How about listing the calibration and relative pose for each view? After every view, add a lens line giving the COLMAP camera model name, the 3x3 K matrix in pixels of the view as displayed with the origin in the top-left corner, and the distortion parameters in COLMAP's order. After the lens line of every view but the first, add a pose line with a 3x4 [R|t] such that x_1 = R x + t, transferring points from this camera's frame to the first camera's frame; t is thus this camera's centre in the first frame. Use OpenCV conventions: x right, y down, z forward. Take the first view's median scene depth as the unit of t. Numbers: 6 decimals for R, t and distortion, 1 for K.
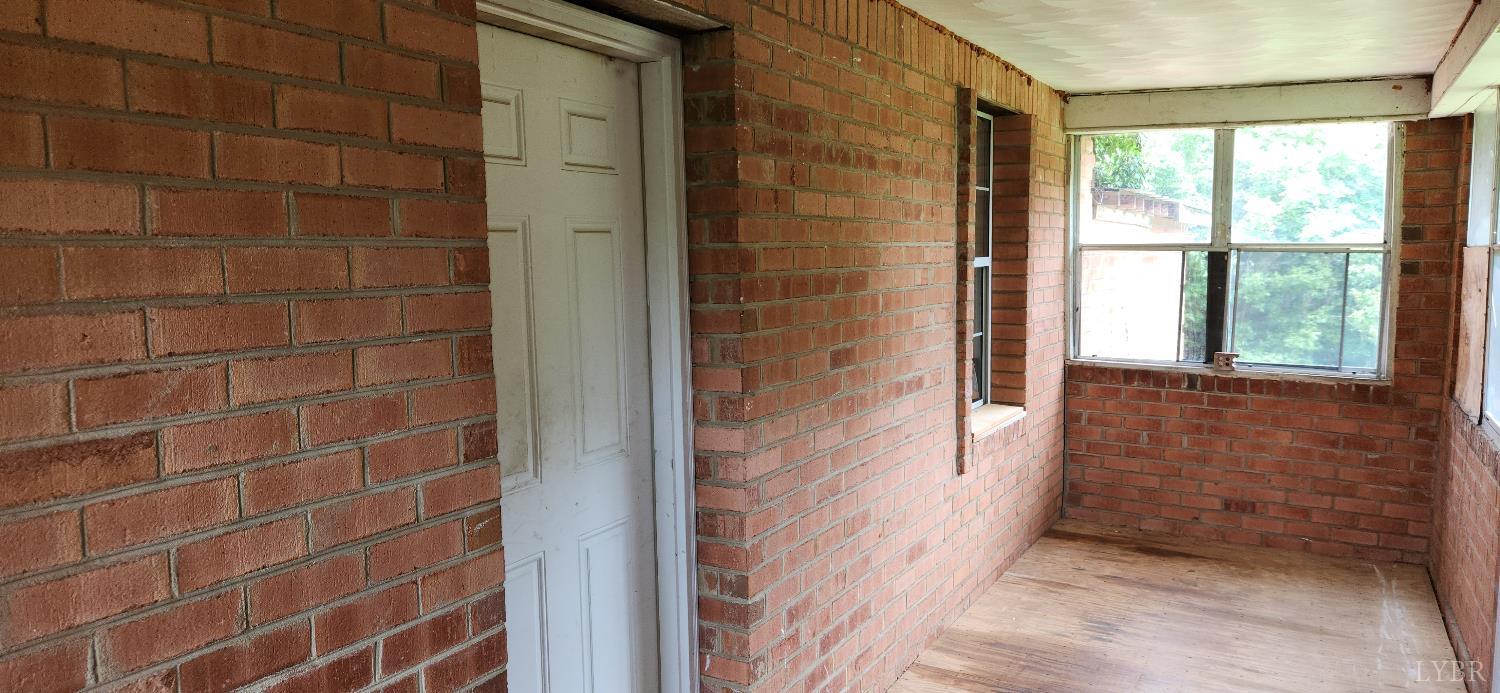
lens RADIAL K [[1023.2, 0, 750.0], [0, 1023.2, 346.5], [0, 0, 1]] dist [0.081569, -0.087441]
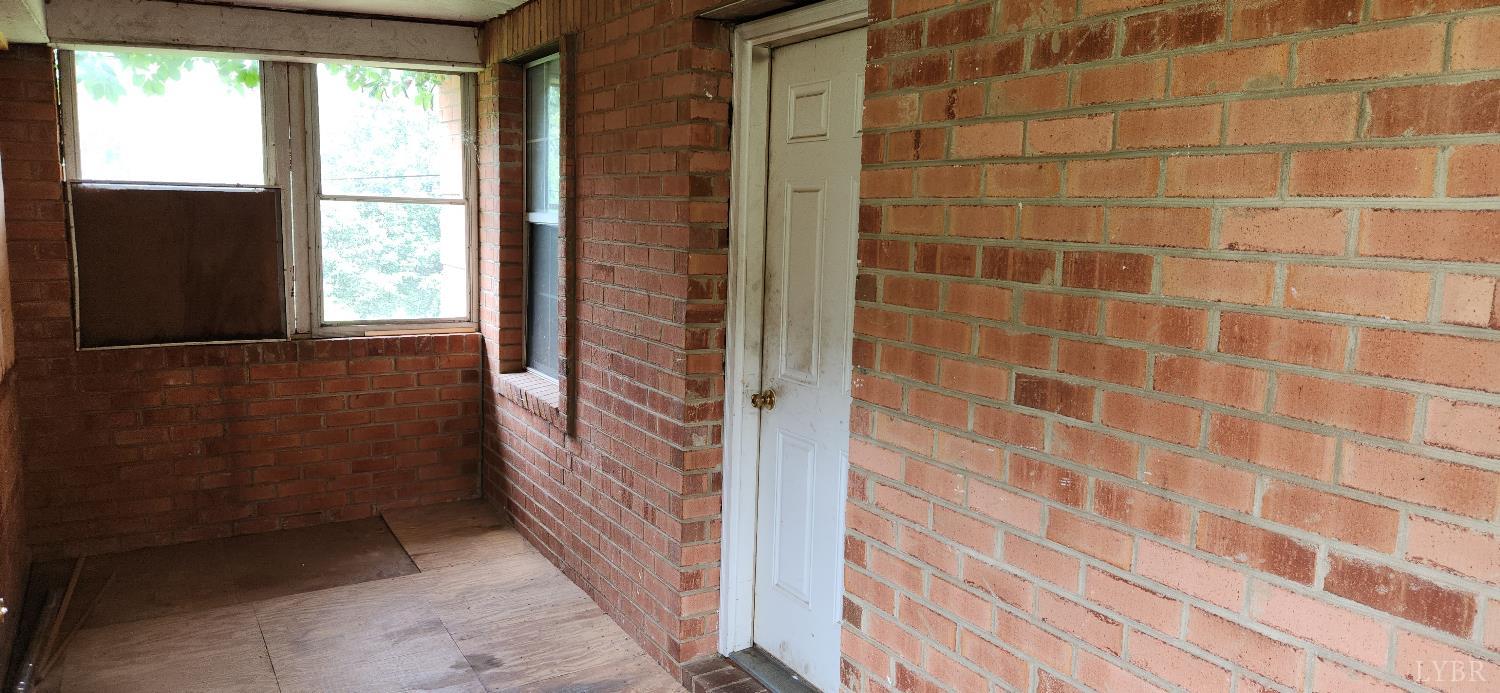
lens RADIAL K [[1023.2, 0, 750.0], [0, 1023.2, 346.5], [0, 0, 1]] dist [0.081569, -0.087441]
pose [[-0.508980, 0.104771, -0.854378, 0.473364], [-0.105841, 0.977415, 0.182912, -0.073998], [0.854247, 0.183527, -0.486396, 0.792285]]
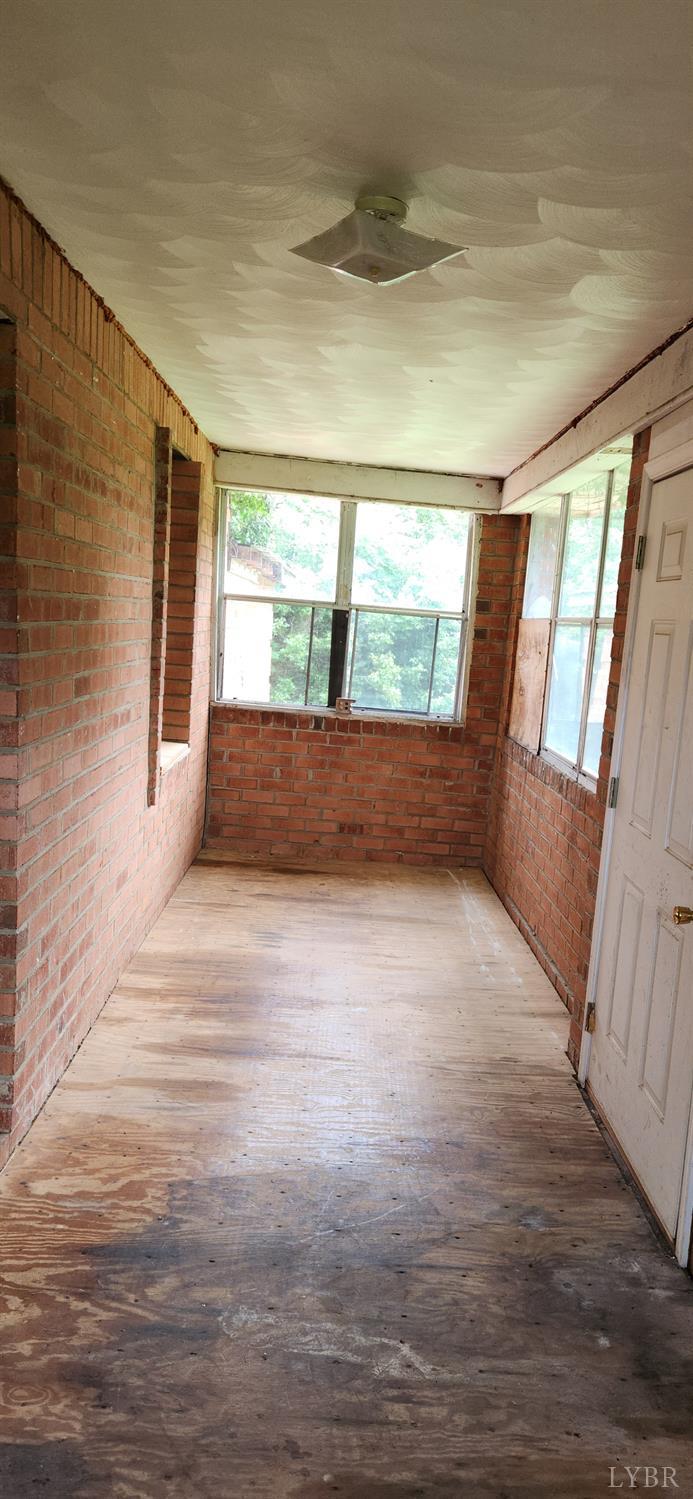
lens RADIAL K [[1022.6, 0, 364.5], [0, 1022.6, 768.8], [0, 0, 1]] dist [0.081569, -0.087441]
pose [[0.857243, -0.008616, 0.514839, -0.131461], [-0.027744, 0.997635, 0.062892, 0.014292], [-0.514163, -0.068198, 0.854977, 0.003648]]
